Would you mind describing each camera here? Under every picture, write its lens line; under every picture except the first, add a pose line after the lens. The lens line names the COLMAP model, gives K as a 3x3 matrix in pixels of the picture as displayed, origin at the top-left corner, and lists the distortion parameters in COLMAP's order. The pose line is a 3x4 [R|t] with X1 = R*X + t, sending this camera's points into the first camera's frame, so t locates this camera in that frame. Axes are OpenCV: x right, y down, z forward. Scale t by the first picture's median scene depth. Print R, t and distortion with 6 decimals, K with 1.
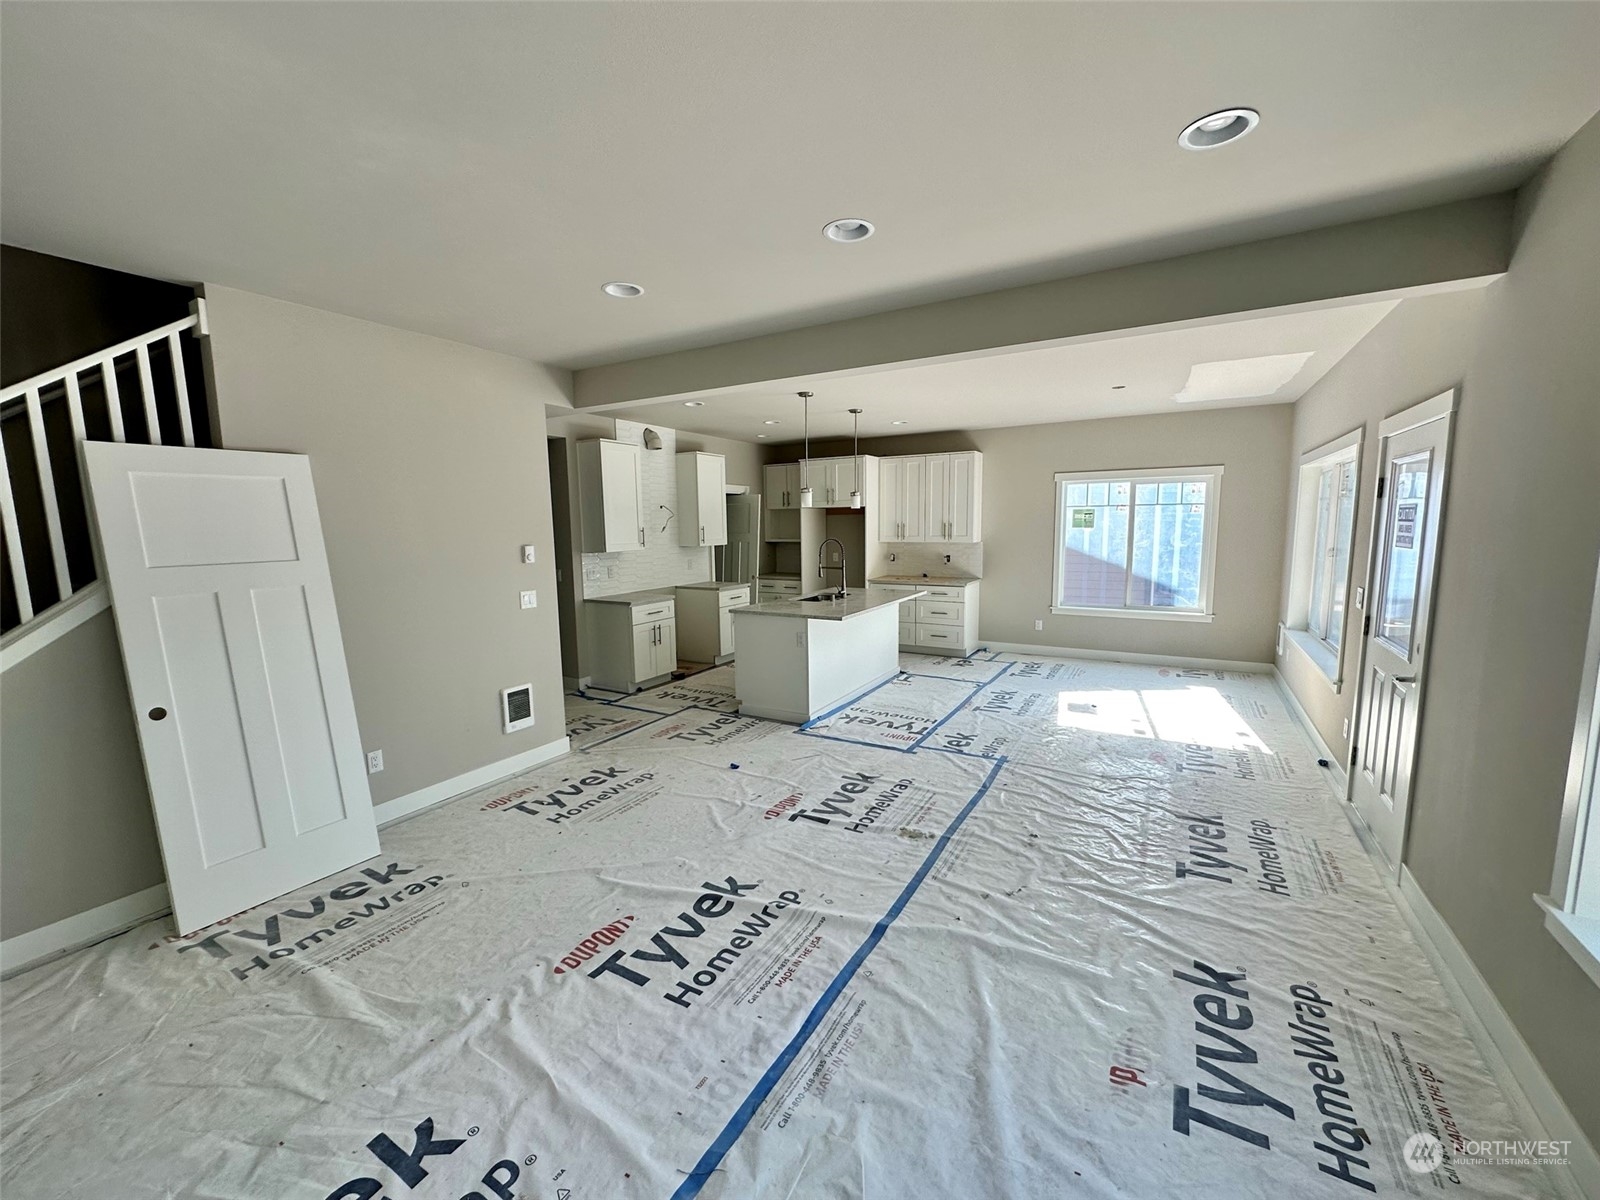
lens RADIAL K [[640.5, 0, 804.9], [0, 640.5, 605.1], [0, 0, 1]] dist [0.000137, -0.000081]
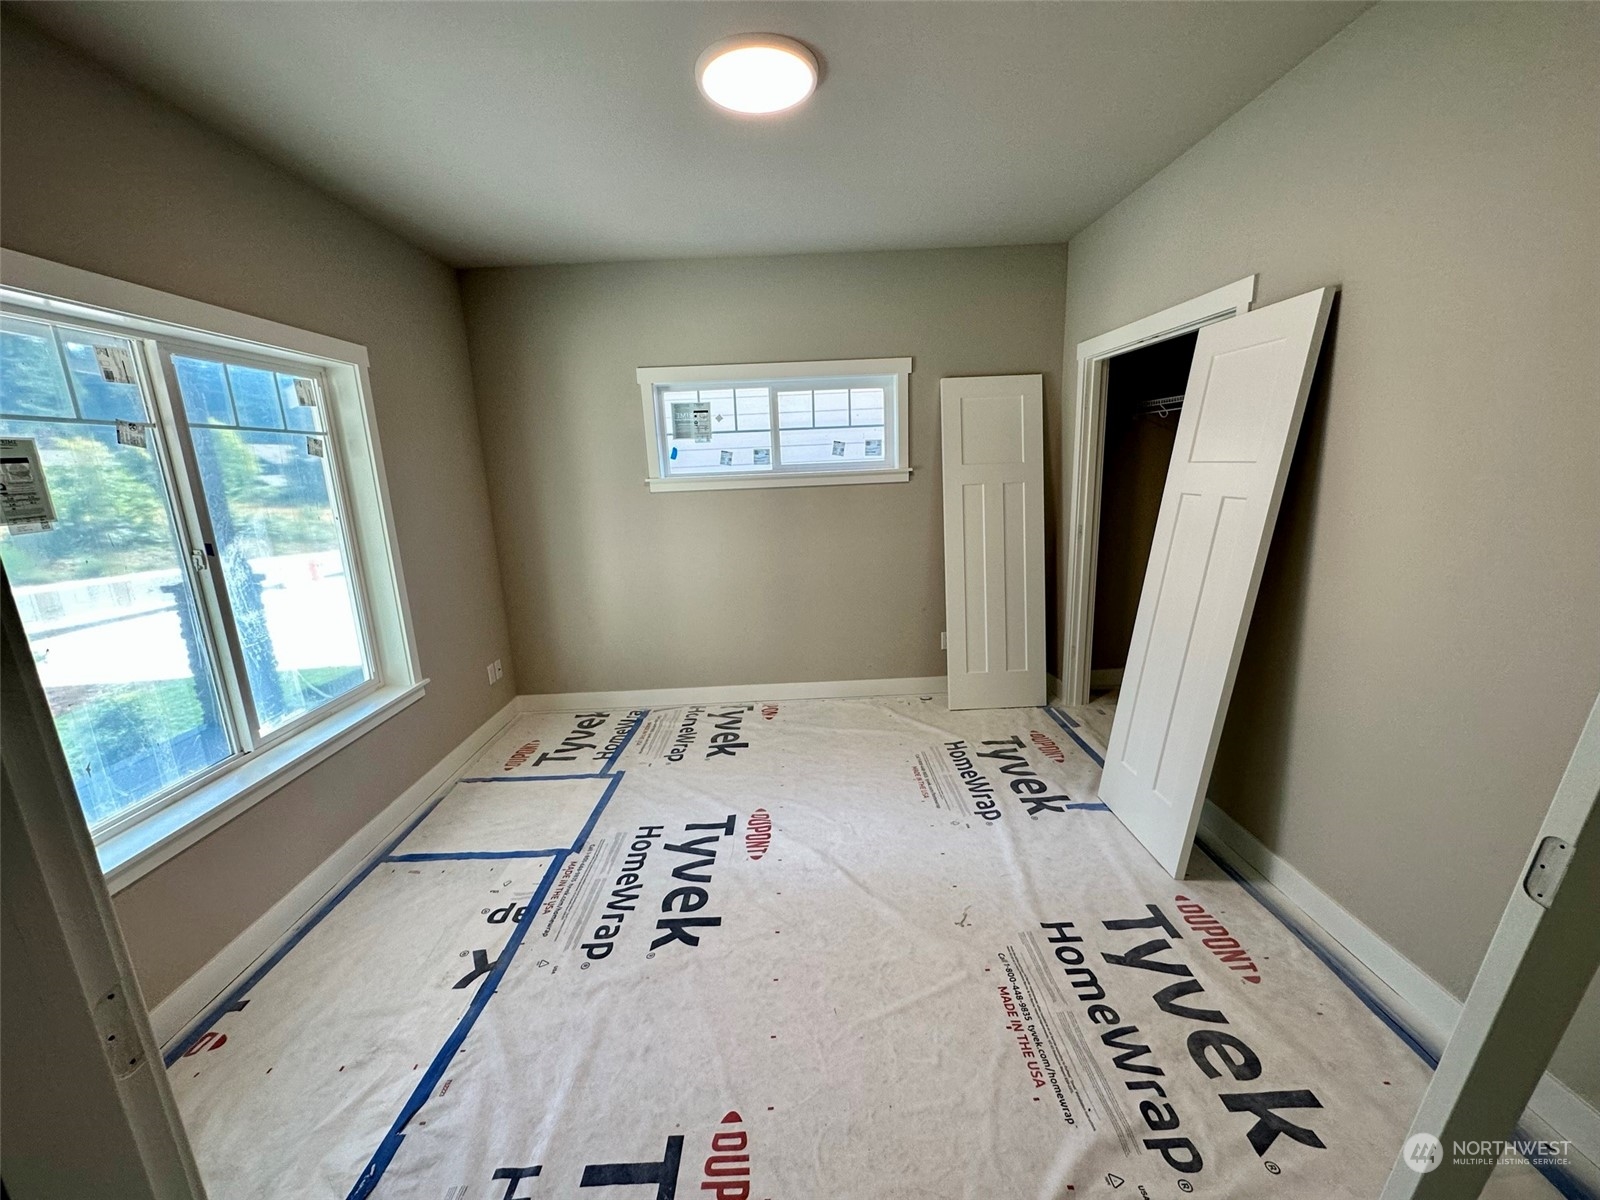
lens RADIAL K [[640.5, 0, 796.3], [0, 640.5, 604.6], [0, 0, 1]] dist [0.000137, -0.000081]
pose [[-0.864235, 0.158085, -0.477606, 0.077315], [-0.010769, 0.943317, 0.331719, -0.195339], [0.502973, 0.291826, -0.813545, 1.744291]]
